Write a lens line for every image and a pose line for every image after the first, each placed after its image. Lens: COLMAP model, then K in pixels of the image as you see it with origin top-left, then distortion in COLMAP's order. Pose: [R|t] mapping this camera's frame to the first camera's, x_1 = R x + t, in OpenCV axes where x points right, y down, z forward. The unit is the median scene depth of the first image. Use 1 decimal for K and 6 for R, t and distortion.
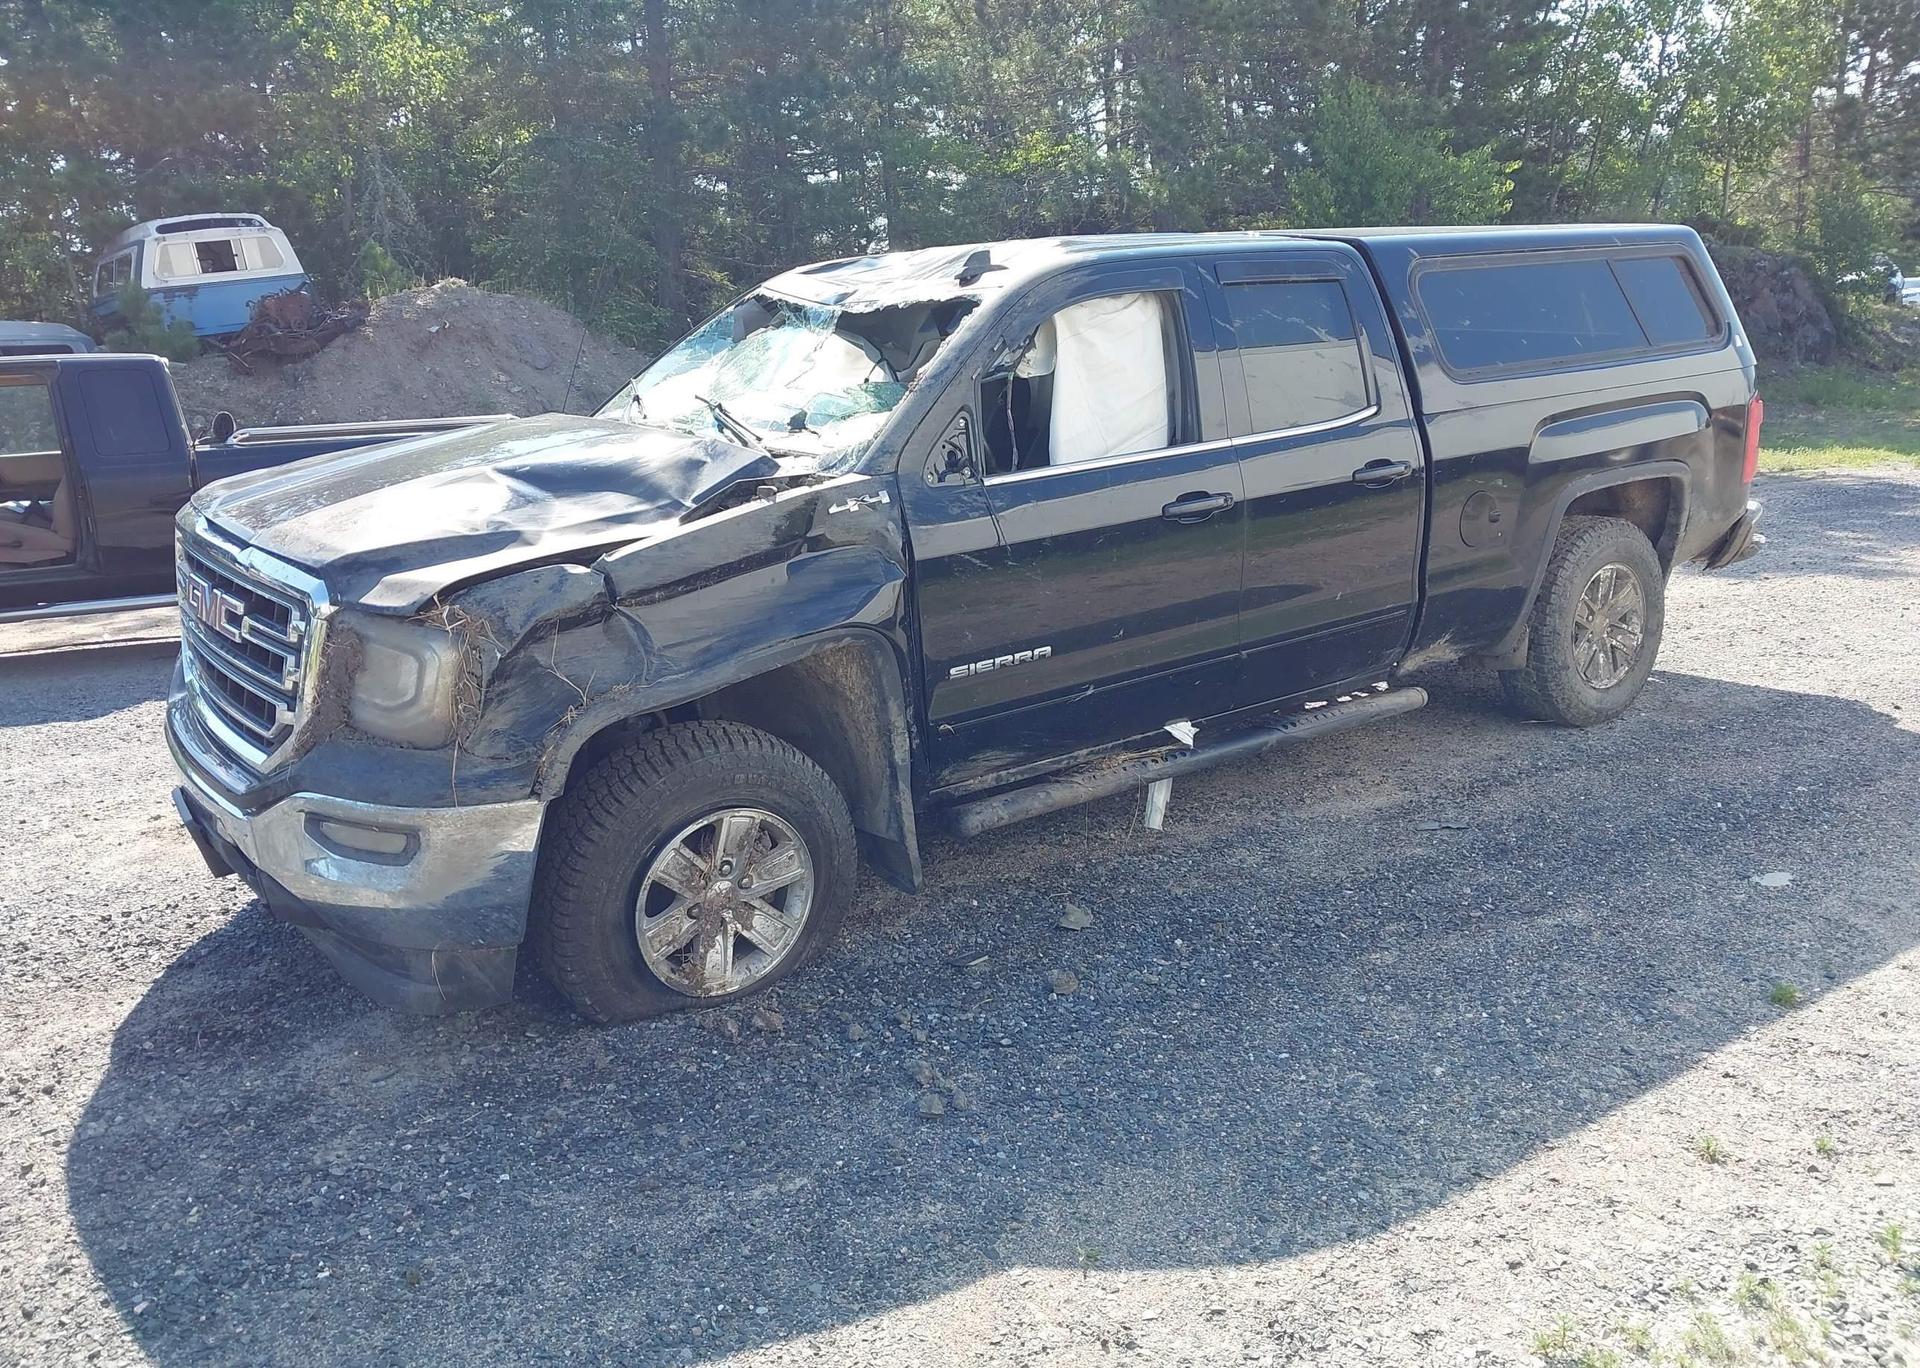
lens RADIAL K [[1520.1, 0, 959.2], [0, 1520.1, 676.3], [0, 0, 1]] dist [0.033507, -0.046715]
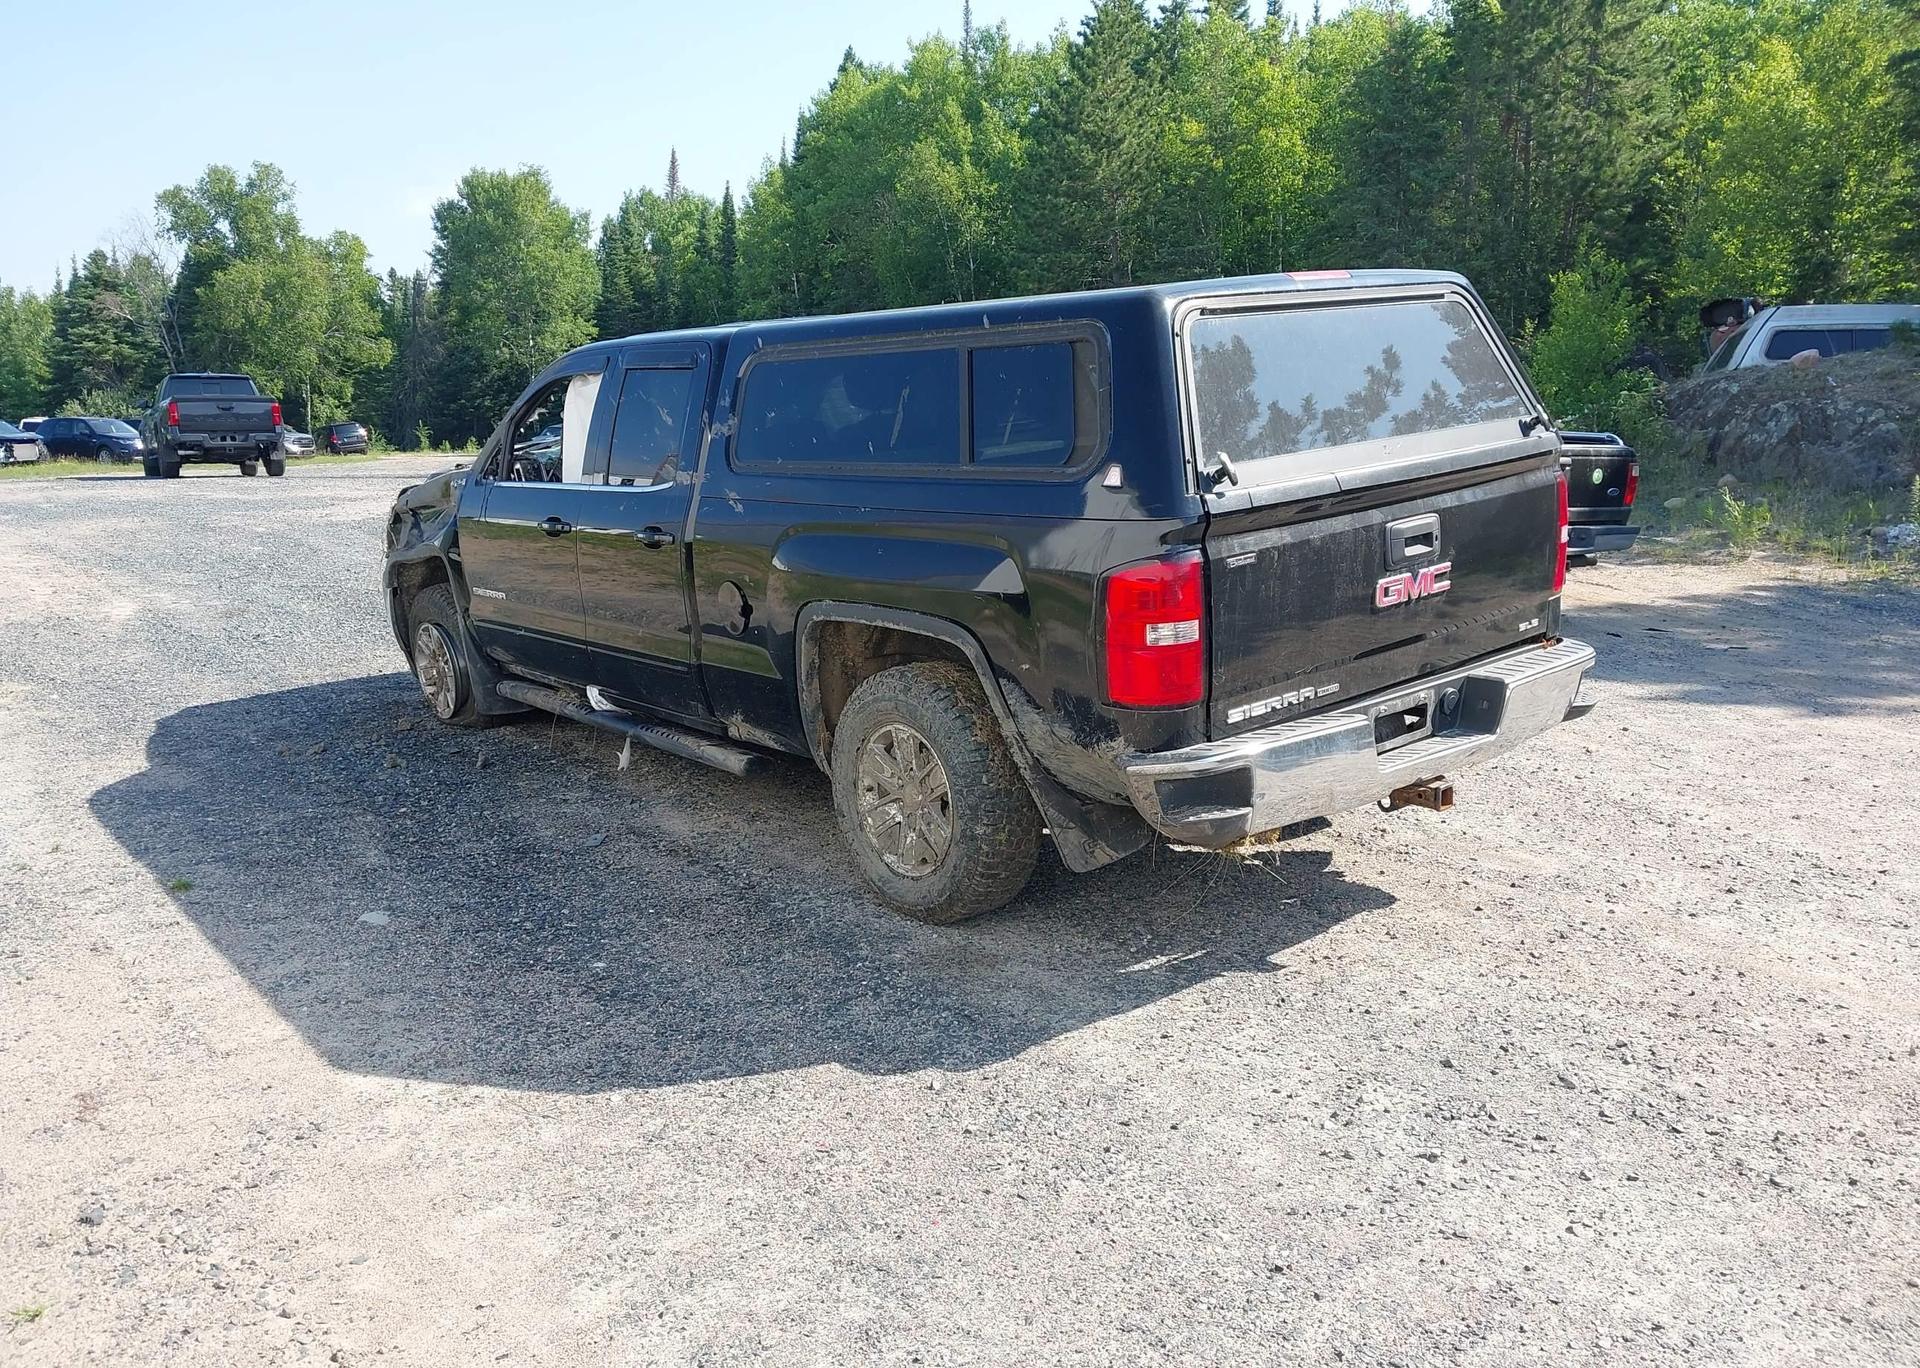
lens RADIAL K [[1520.1, 0, 949.8], [0, 1520.1, 680.0], [0, 0, 1]] dist [0.033507, -0.046715]
pose [[0.078504, 0.245740, -0.966152, 1.682242], [-0.208549, 0.951748, 0.225131, -0.395230], [0.974856, 0.183816, 0.125964, 1.286111]]
